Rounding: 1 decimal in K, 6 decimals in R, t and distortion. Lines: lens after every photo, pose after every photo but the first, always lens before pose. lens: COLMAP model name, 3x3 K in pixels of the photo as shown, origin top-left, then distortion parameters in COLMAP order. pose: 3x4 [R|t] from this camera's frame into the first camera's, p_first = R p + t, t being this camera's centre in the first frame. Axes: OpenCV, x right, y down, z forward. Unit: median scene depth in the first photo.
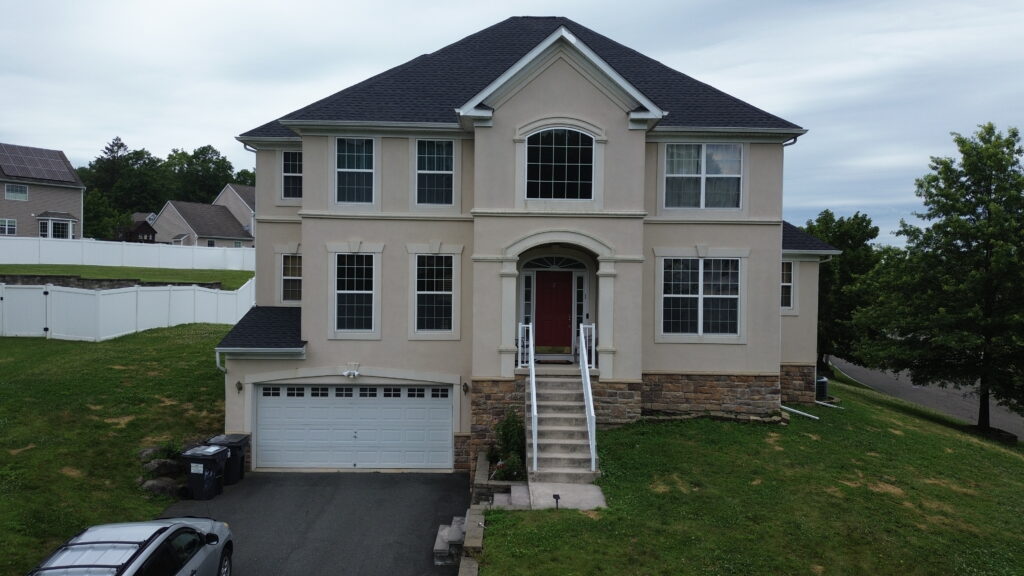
lens RADIAL K [[724.2, 0, 512.0], [0, 724.2, 288.0], [0, 0, 1]] dist [0.077996, -0.075469]
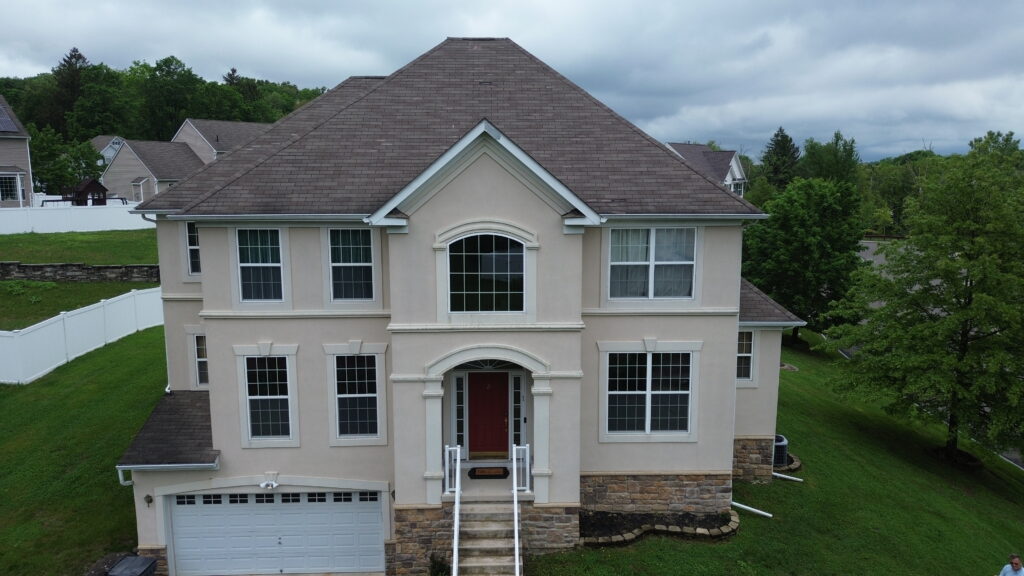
lens RADIAL K [[724.2, 0, 512.0], [0, 724.2, 288.0], [0, 0, 1]] dist [0.077996, -0.075469]
pose [[0.999807, -0.016800, 0.010143, 0.080358], [0.015138, 0.989144, 0.146165, -0.257783], [-0.012489, -0.145984, 0.989208, 0.113974]]
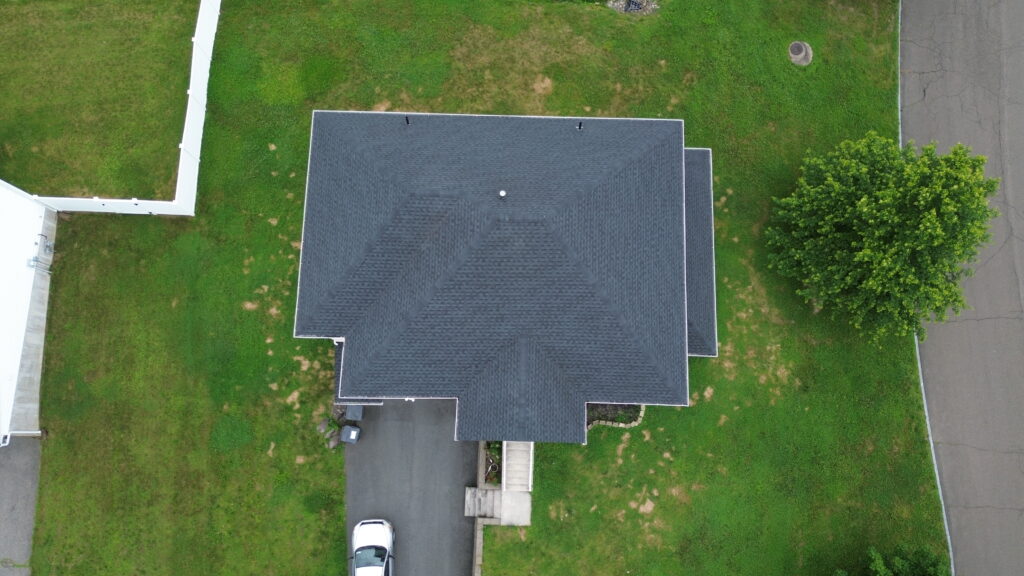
lens RADIAL K [[724.2, 0, 512.0], [0, 724.2, 288.0], [0, 0, 1]] dist [0.077996, -0.075469]
pose [[0.999119, 0.036013, -0.021548, 0.064557], [0.013201, 0.217689, 0.975929, -1.702859], [0.039837, -0.975353, 0.217022, 0.879011]]
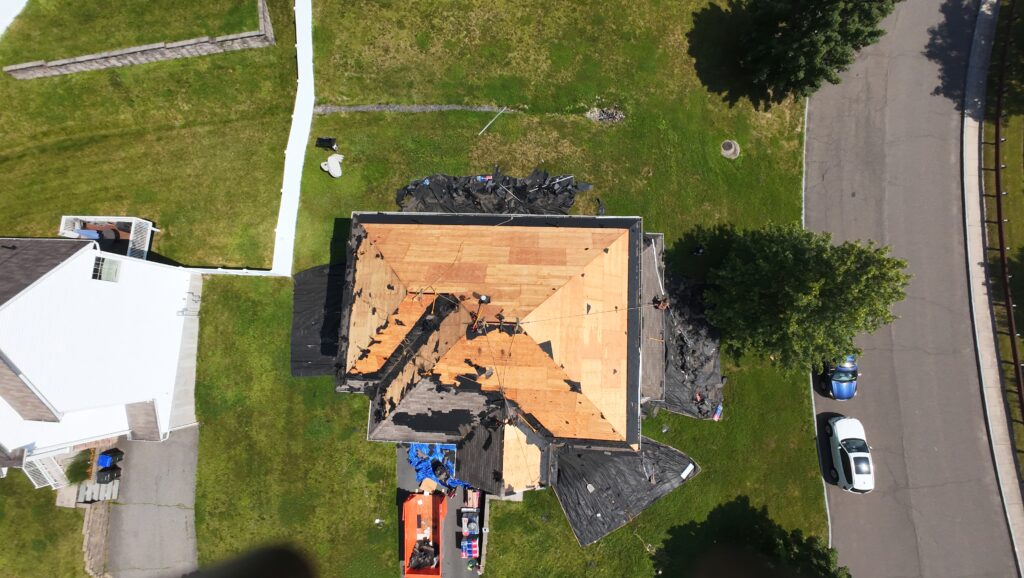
lens RADIAL K [[393.9, 0, 514.0], [0, 393.9, 293.3], [0, 0, 1]] dist [-0.001235, 0.000531]
pose [[0.994723, 0.044742, -0.092333, 0.157223], [0.085219, 0.140870, 0.986354, -1.264721], [0.057138, -0.989017, 0.136313, 1.227419]]
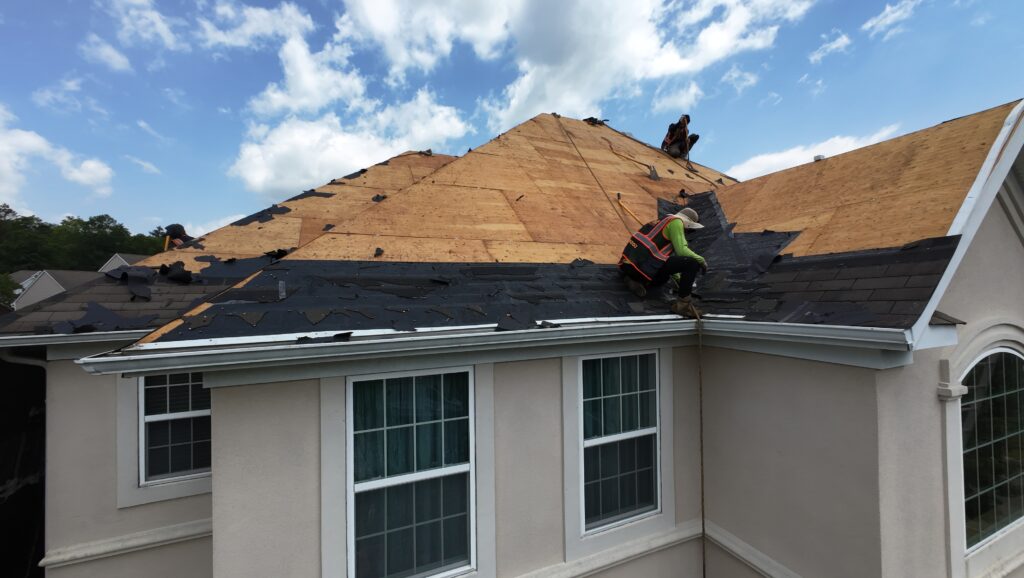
lens RADIAL K [[393.9, 0, 514.0], [0, 393.9, 293.3], [0, 0, 1]] dist [-0.001235, 0.000531]
pose [[0.921374, -0.029258, 0.387576, -0.239676], [0.034568, 0.999380, -0.006735, -0.236710], [-0.387138, 0.019603, 0.921813, 0.825107]]
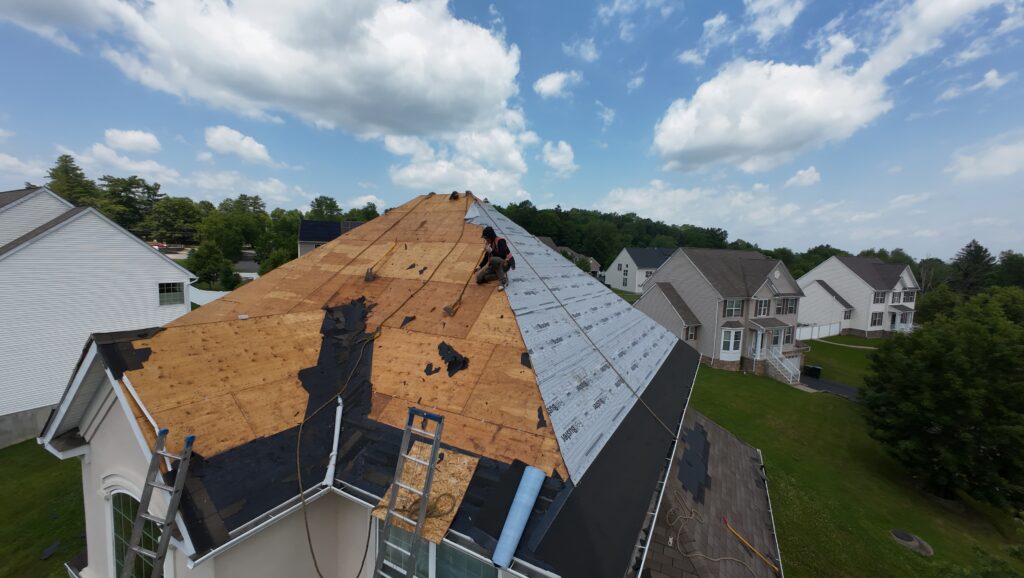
lens RADIAL K [[393.9, 0, 514.0], [0, 393.9, 293.3], [0, 0, 1]] dist [-0.001235, 0.000531]
pose [[0.873412, 0.062820, -0.482913, 0.434843], [-0.026295, 0.996282, 0.082044, -0.368445], [0.486272, -0.058960, 0.871816, 0.830303]]
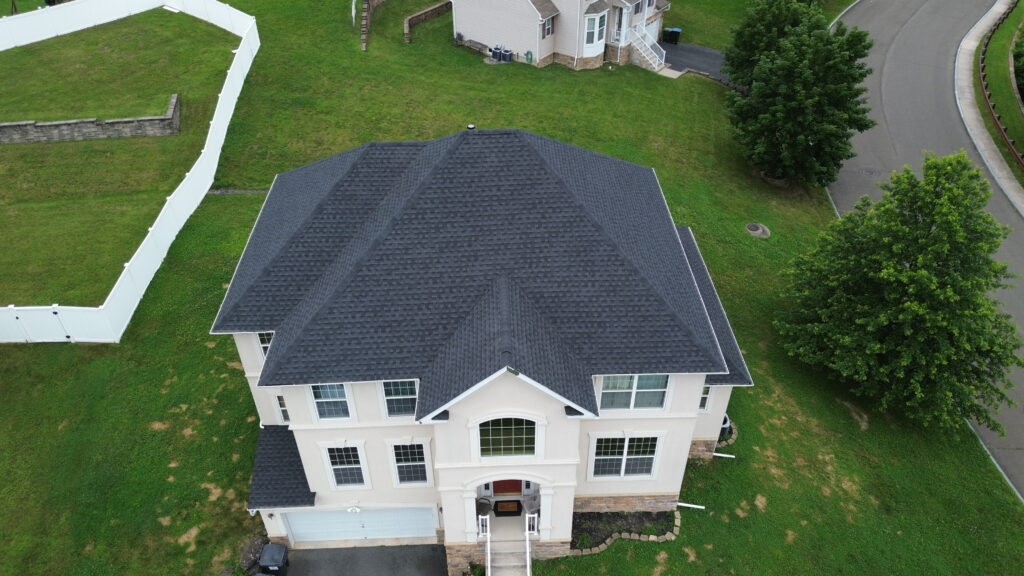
lens RADIAL K [[724.2, 0, 512.0], [0, 724.2, 288.0], [0, 0, 1]] dist [0.077996, -0.075469]
pose [[0.999596, -0.027728, 0.006191, 0.066799], [0.017886, 0.783479, 0.621160, -1.002162], [-0.022074, -0.620799, 0.783659, 0.205924]]
